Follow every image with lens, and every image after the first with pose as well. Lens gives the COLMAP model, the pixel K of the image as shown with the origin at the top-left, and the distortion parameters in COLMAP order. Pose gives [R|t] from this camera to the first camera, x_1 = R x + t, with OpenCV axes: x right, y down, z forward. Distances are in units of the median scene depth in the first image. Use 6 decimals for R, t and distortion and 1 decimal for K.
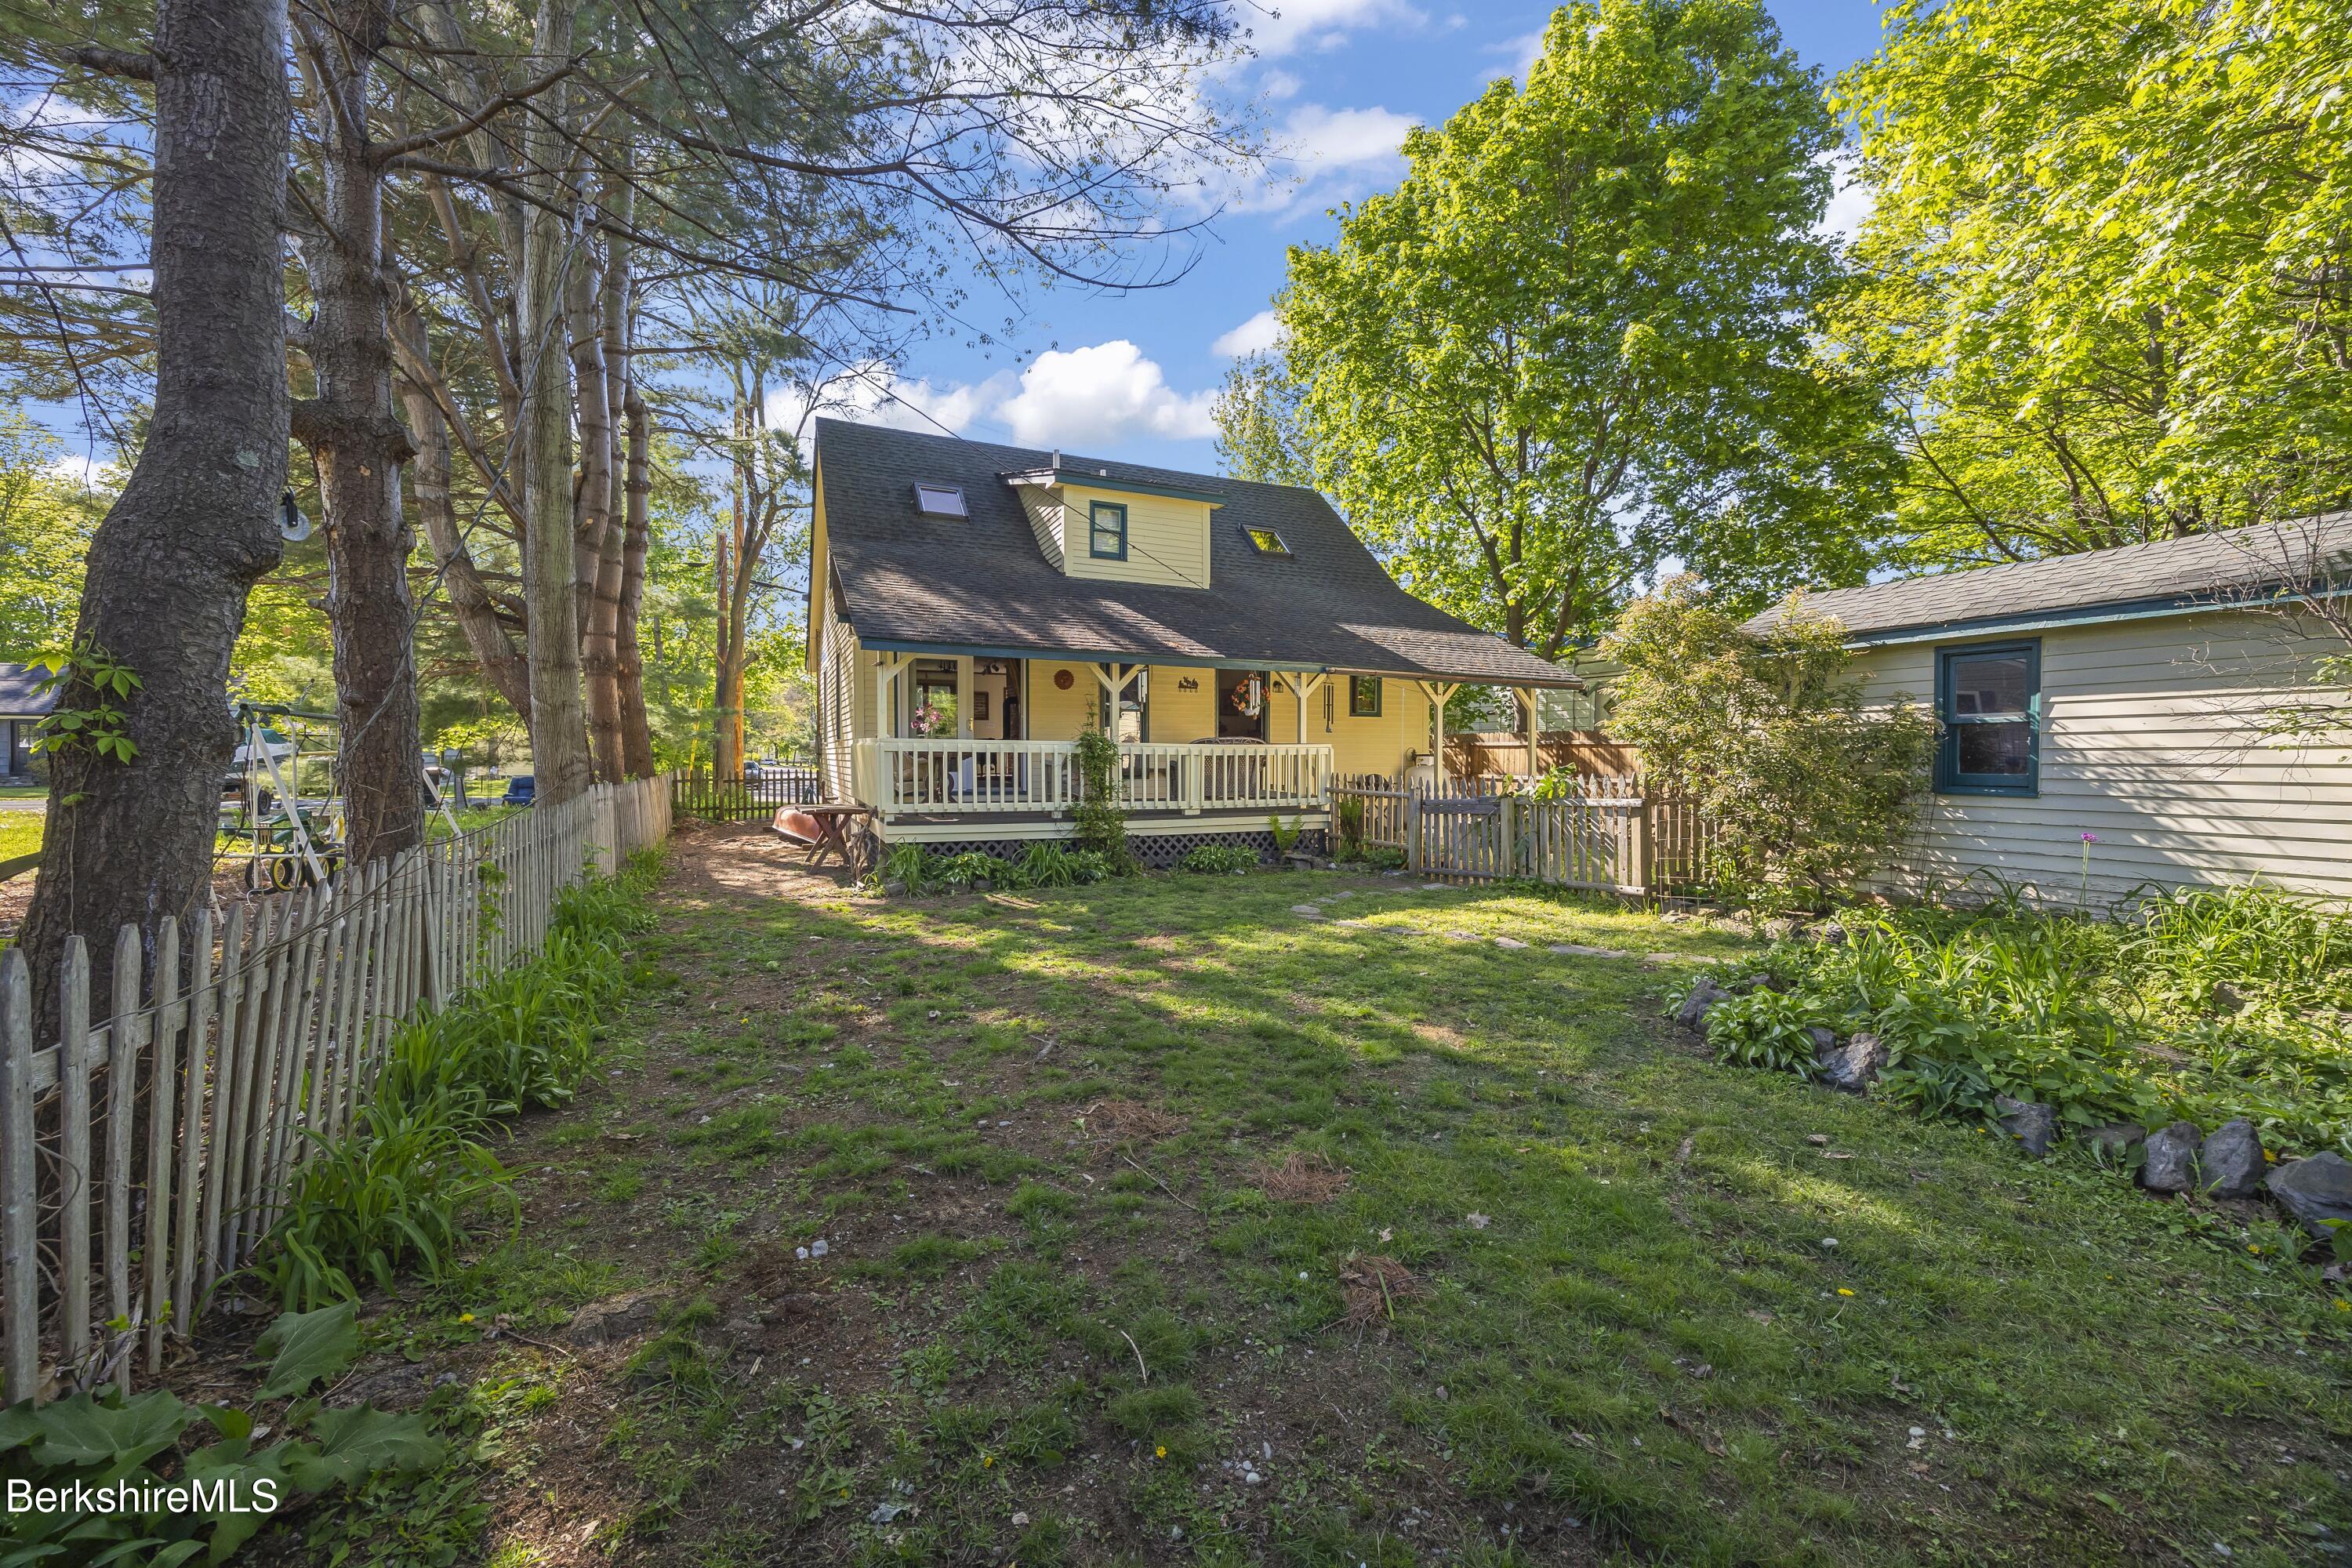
lens RADIAL K [[903.6, 0, 1170.1], [0, 903.6, 780.1], [0, 0, 1]] dist [-0.001168, -0.000177]
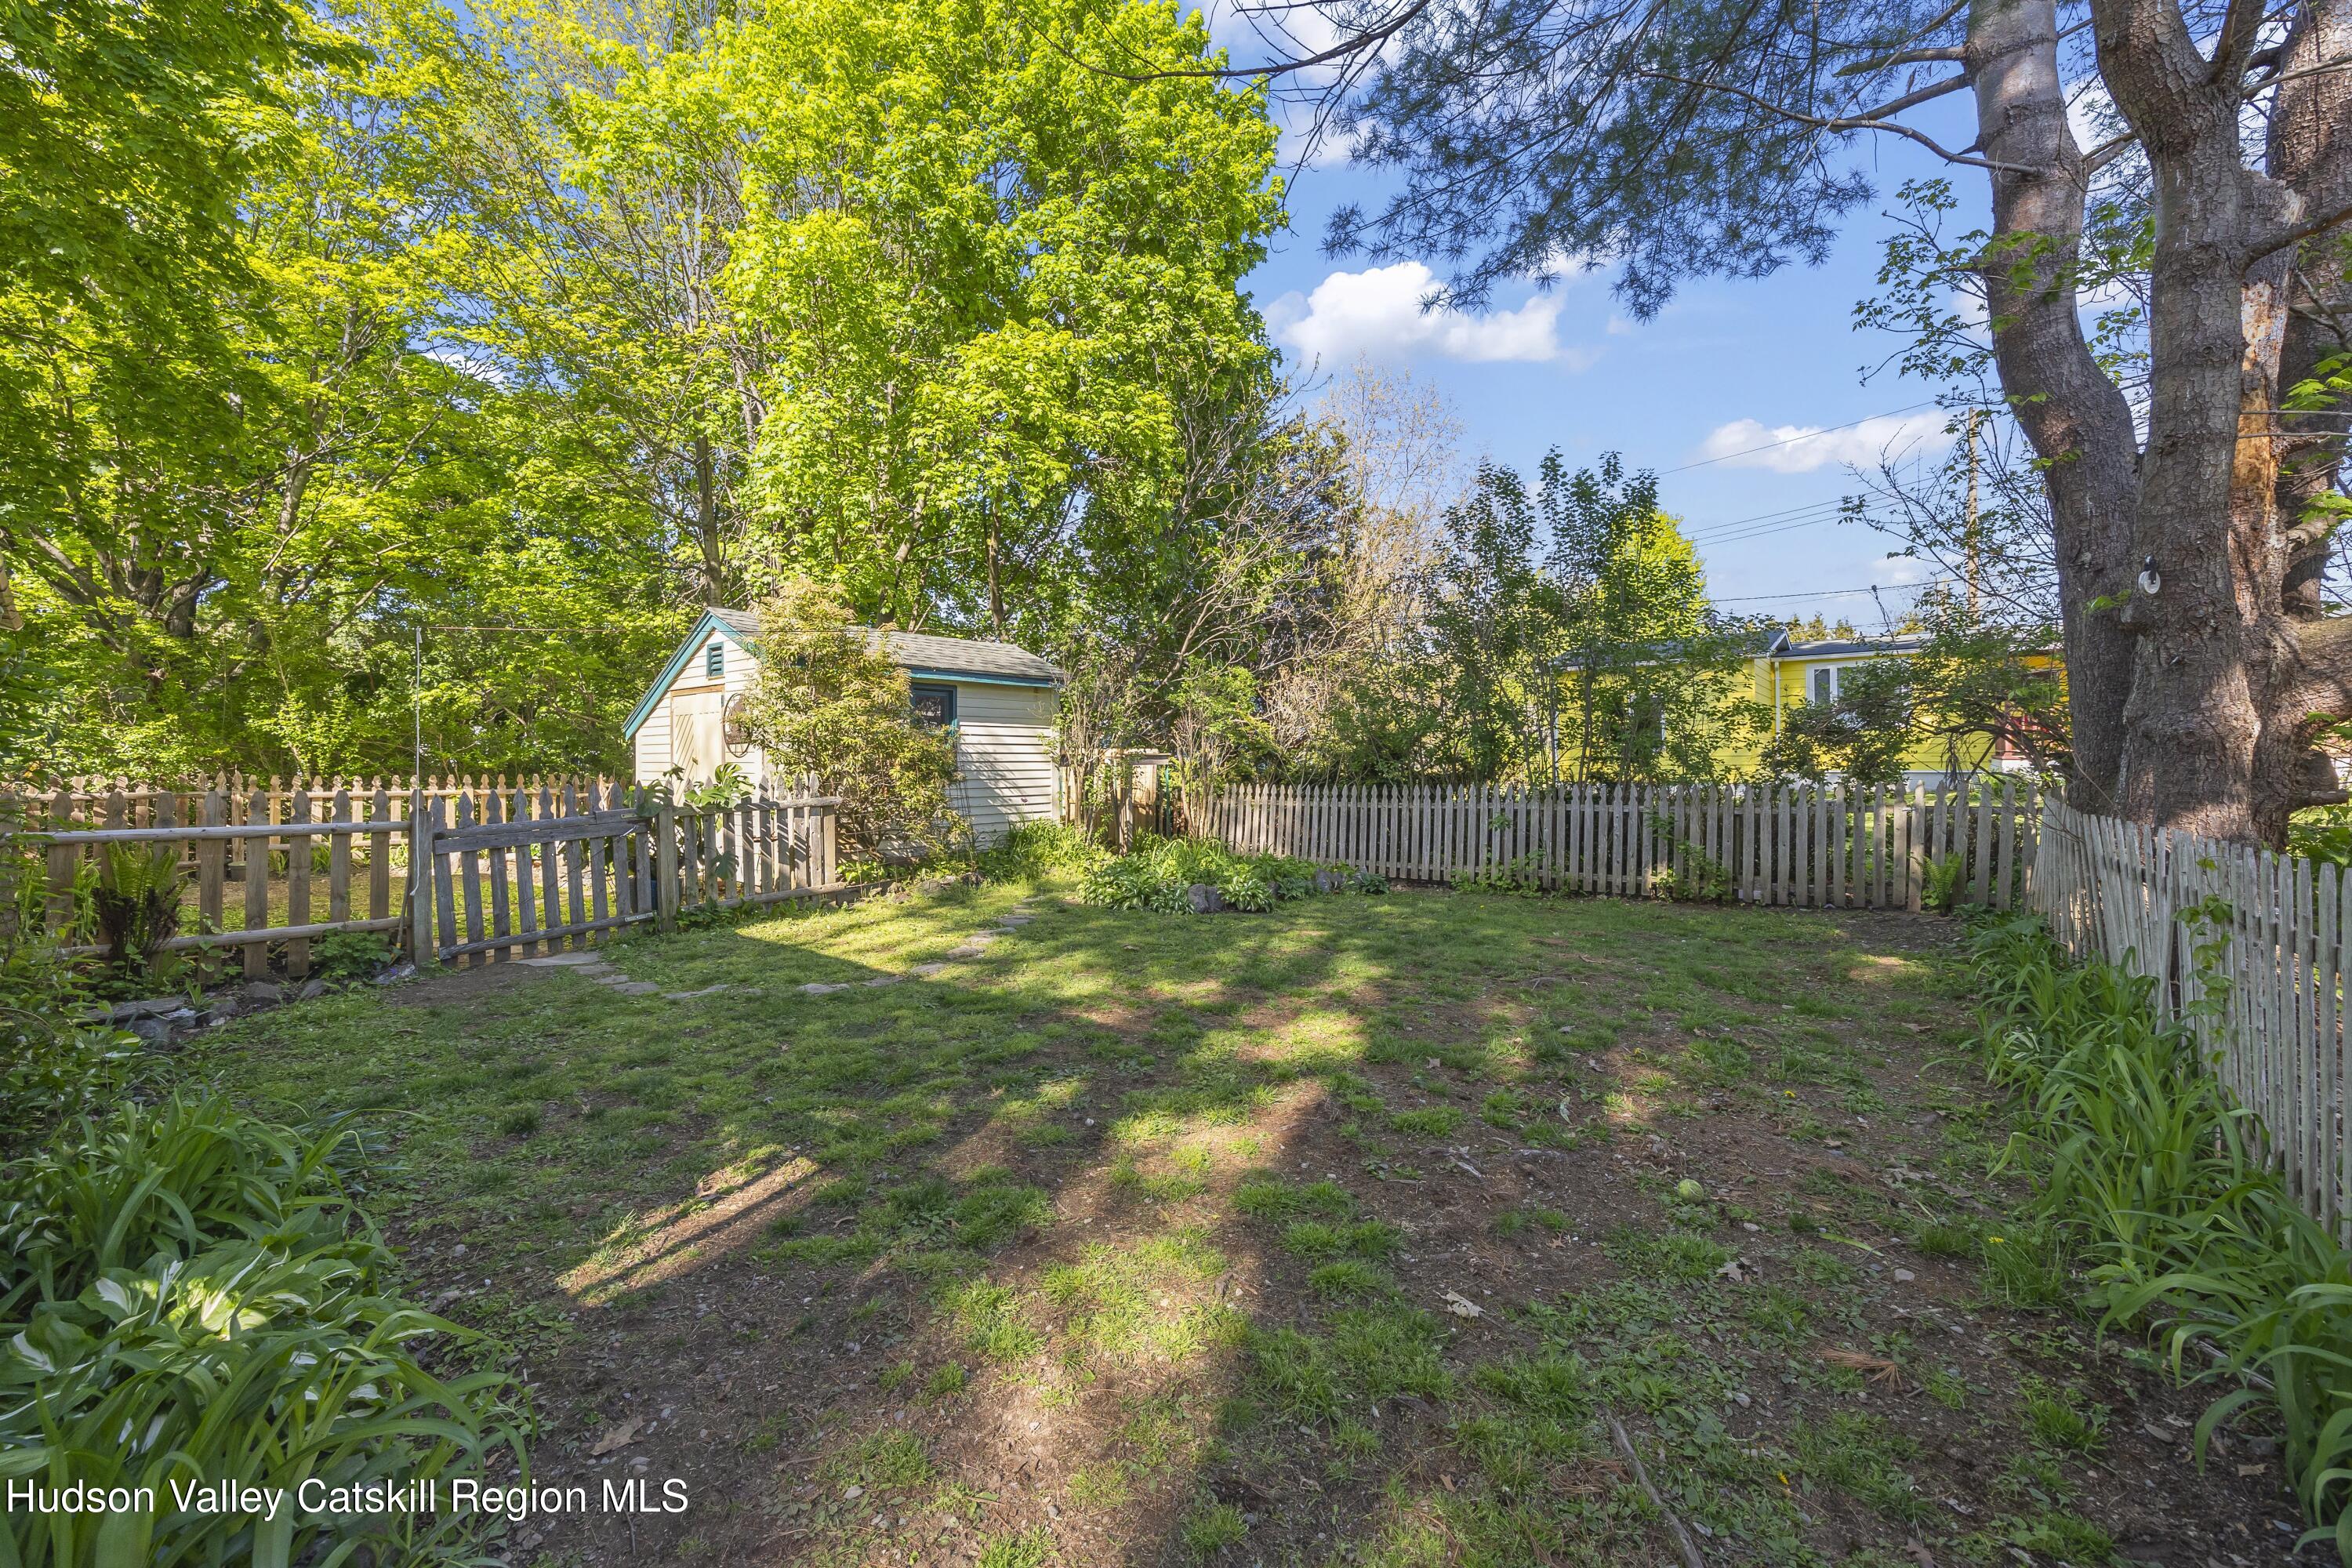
lens RADIAL K [[903.6, 0, 1170.1], [0, 903.6, 780.1], [0, 0, 1]] dist [-0.001168, -0.000177]
pose [[-0.442709, -0.025883, 0.896292, -1.381558], [0.014291, 0.999253, 0.035915, -0.073219], [-0.896551, 0.028709, -0.442008, 2.686901]]
